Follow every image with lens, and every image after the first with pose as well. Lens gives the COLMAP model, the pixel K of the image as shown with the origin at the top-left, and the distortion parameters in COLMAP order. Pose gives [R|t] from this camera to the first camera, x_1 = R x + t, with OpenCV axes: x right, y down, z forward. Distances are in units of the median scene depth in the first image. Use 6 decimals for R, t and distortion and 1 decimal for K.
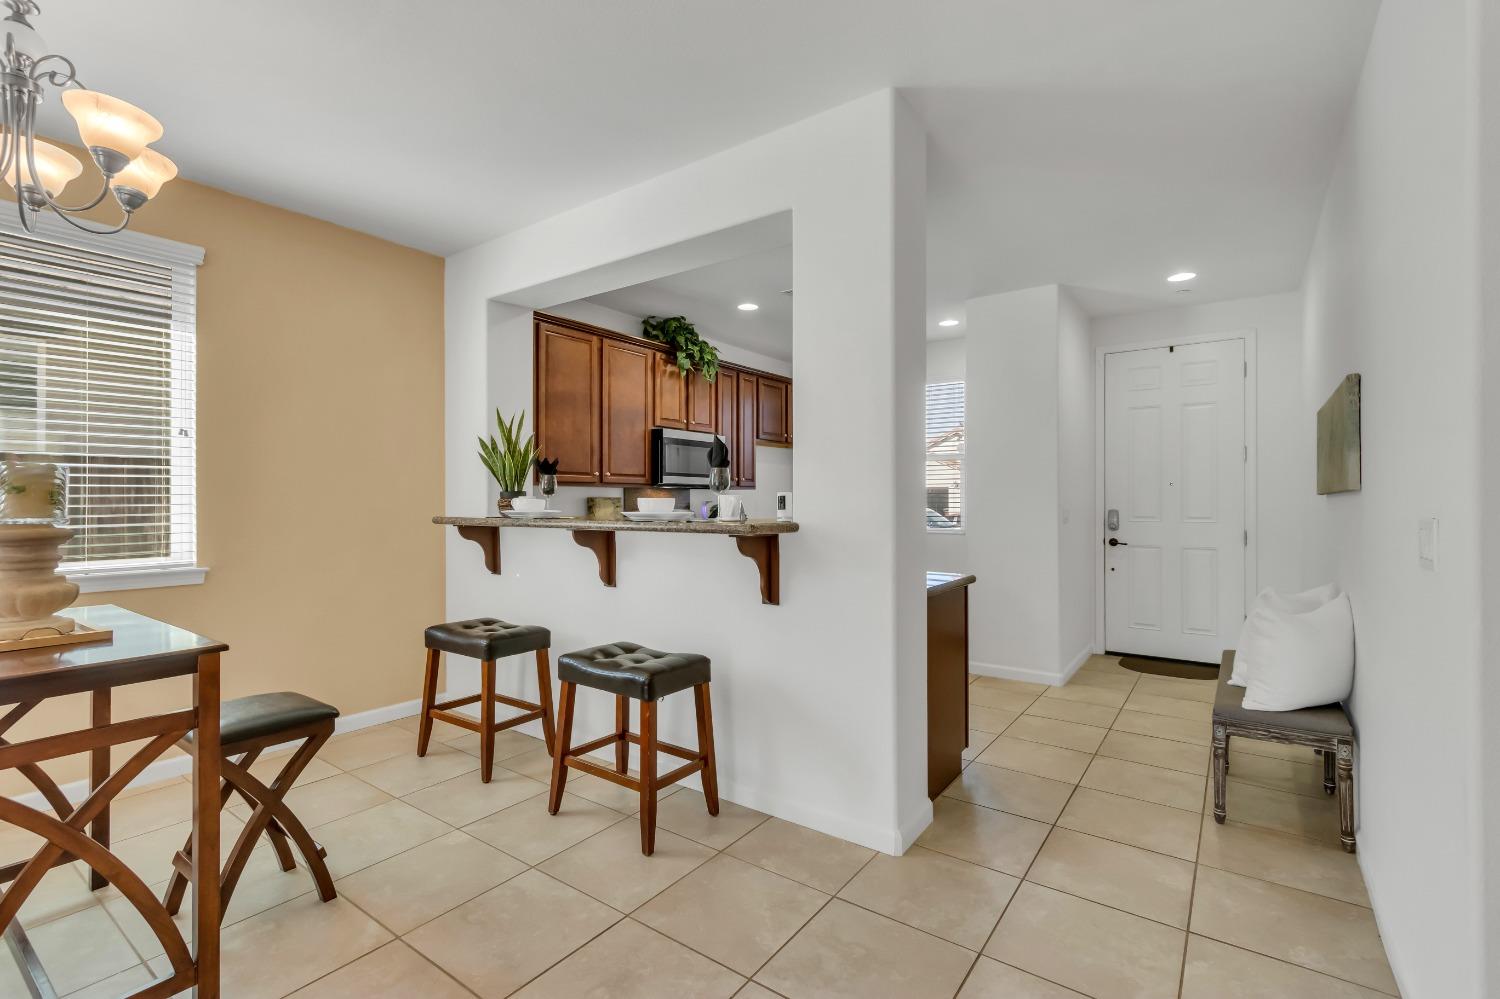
lens RADIAL K [[679.1, 0, 744.1], [0, 679.1, 501.0], [0, 0, 1]] dist [0.012776, -0.004966]
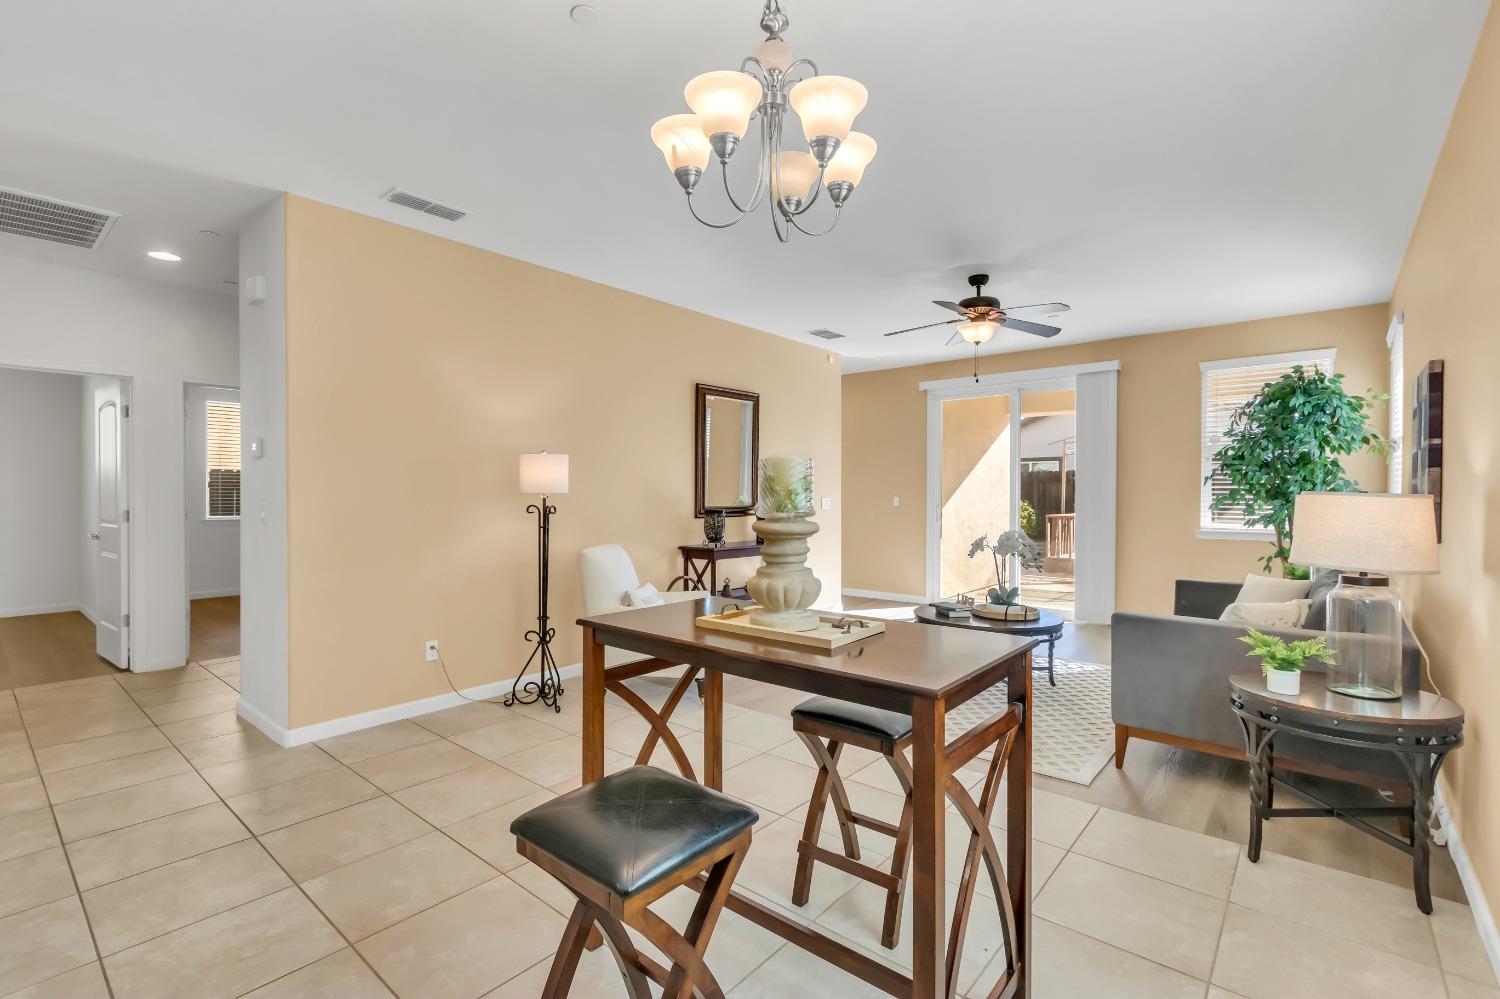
lens RADIAL K [[679.1, 0, 748.0], [0, 679.1, 503.5], [0, 0, 1]] dist [0.012776, -0.004966]
pose [[-0.997282, -0.000122, 0.073685, -0.409101], [0.000857, 0.999912, 0.013251, -0.000872], [-0.073680, 0.013279, -0.997194, 0.766067]]
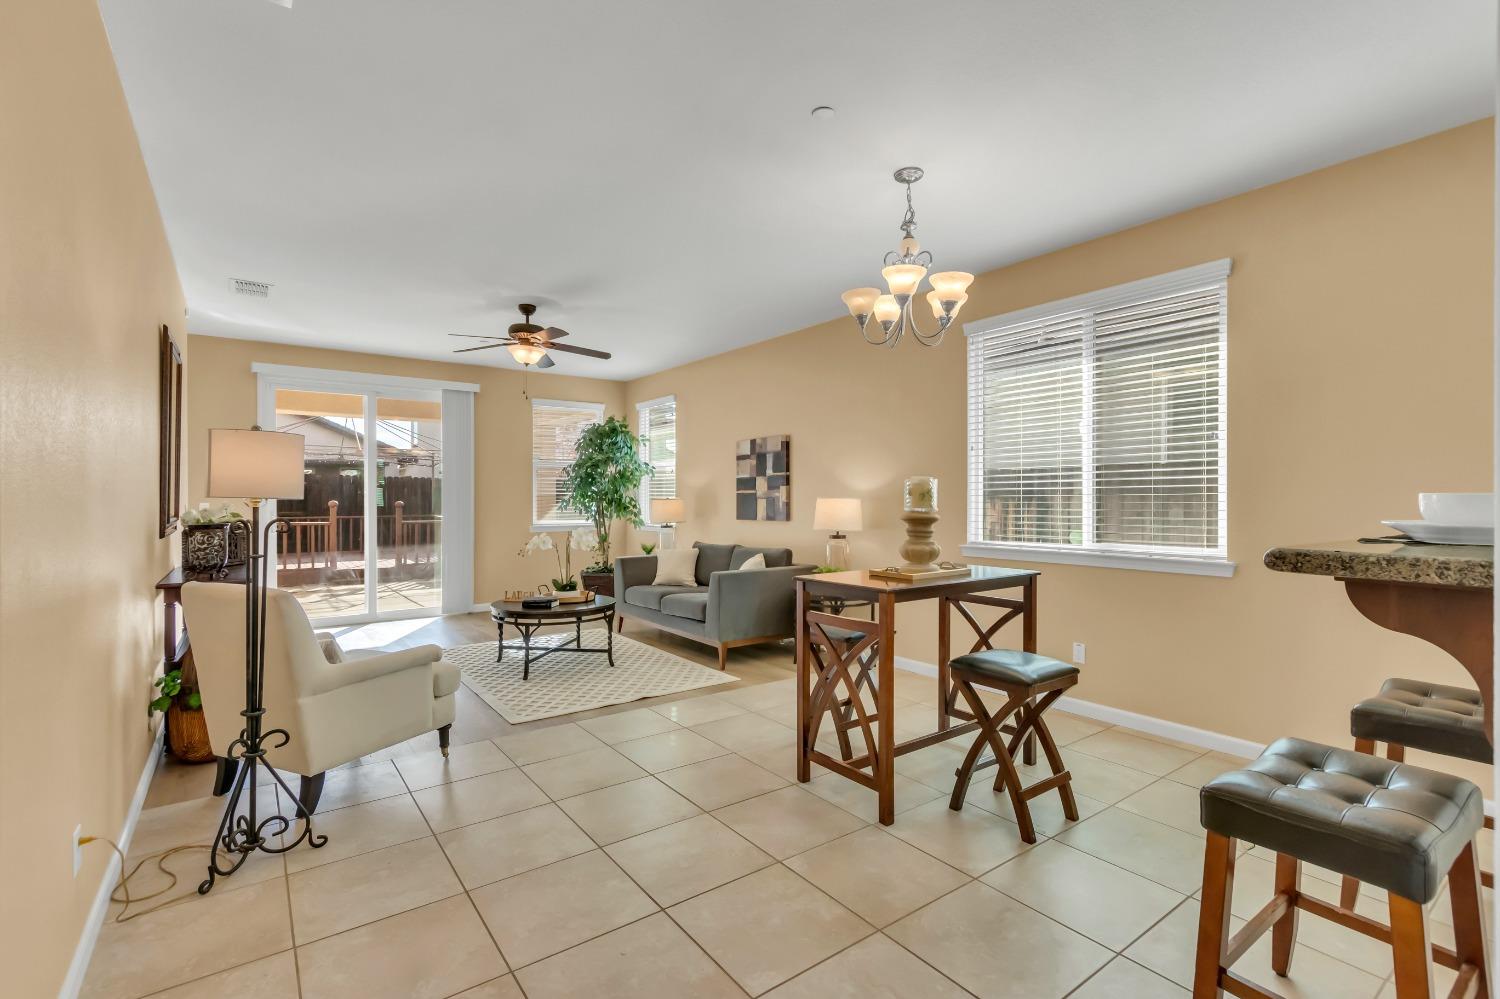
lens RADIAL K [[679.1, 0, 745.2], [0, 679.1, 499.2], [0, 0, 1]] dist [0.012776, -0.004966]
pose [[-0.301296, 0.003220, -0.953525, 0.302174], [0.002653, 0.999993, 0.002538, -0.002523], [0.953527, -0.001765, -0.301303, 0.420318]]
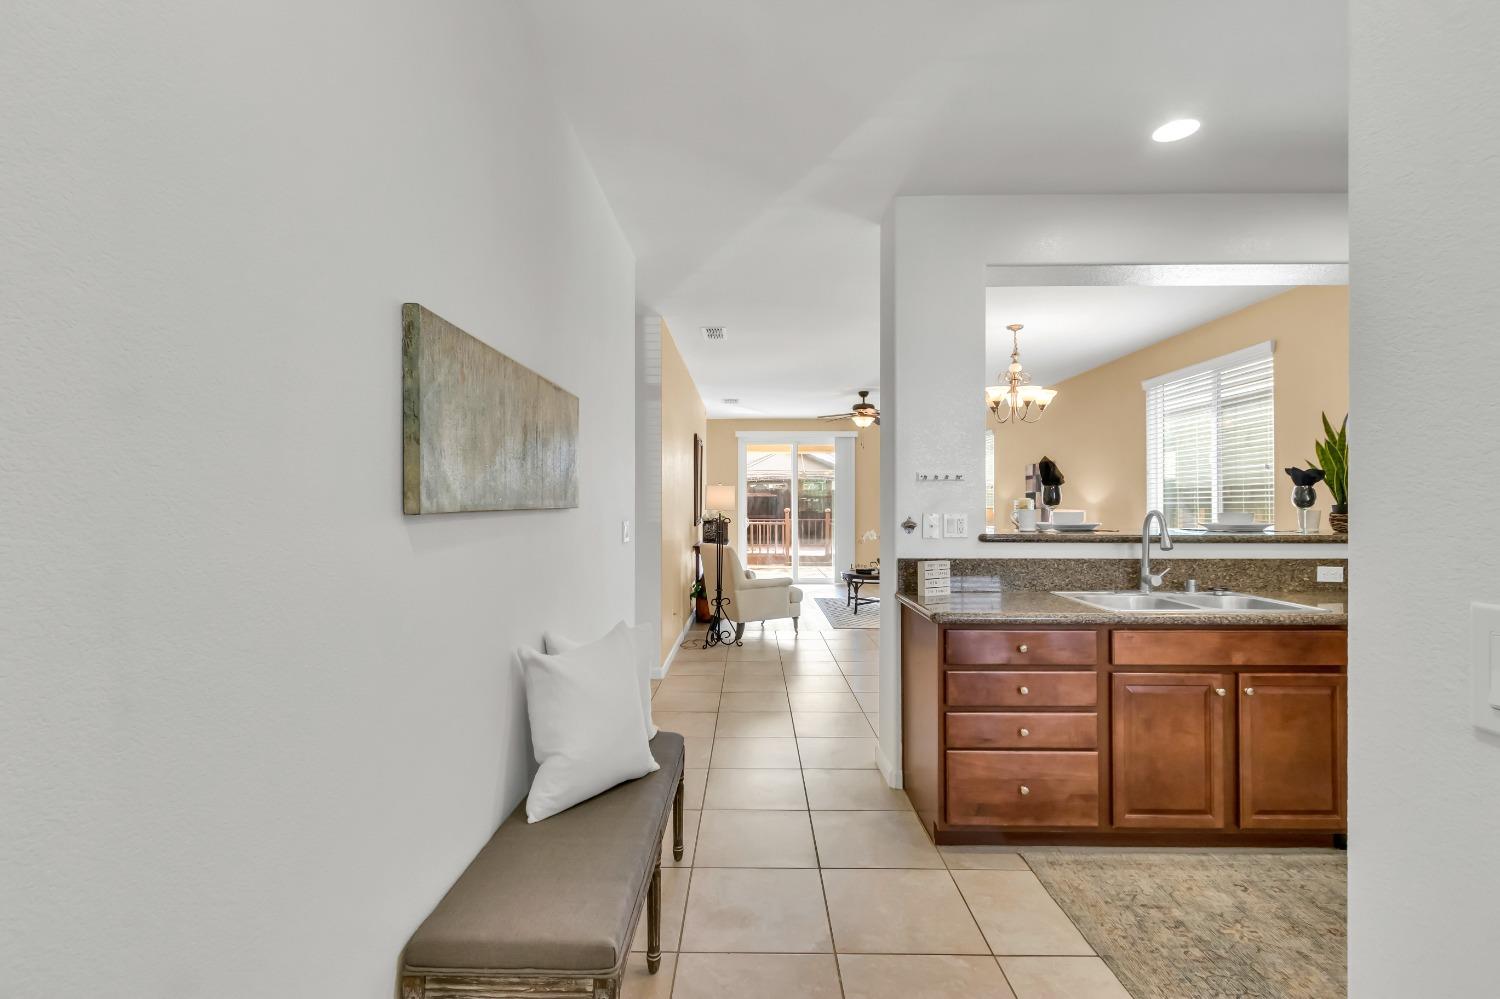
lens RADIAL K [[679.1, 0, 751.8], [0, 679.1, 498.6], [0, 0, 1]] dist [0.012776, -0.004966]
pose [[-0.806645, -0.003155, -0.591028, 0.680475], [0.003146, 0.999949, -0.009632, -0.012556], [0.591028, -0.009629, -0.806594, 1.057263]]
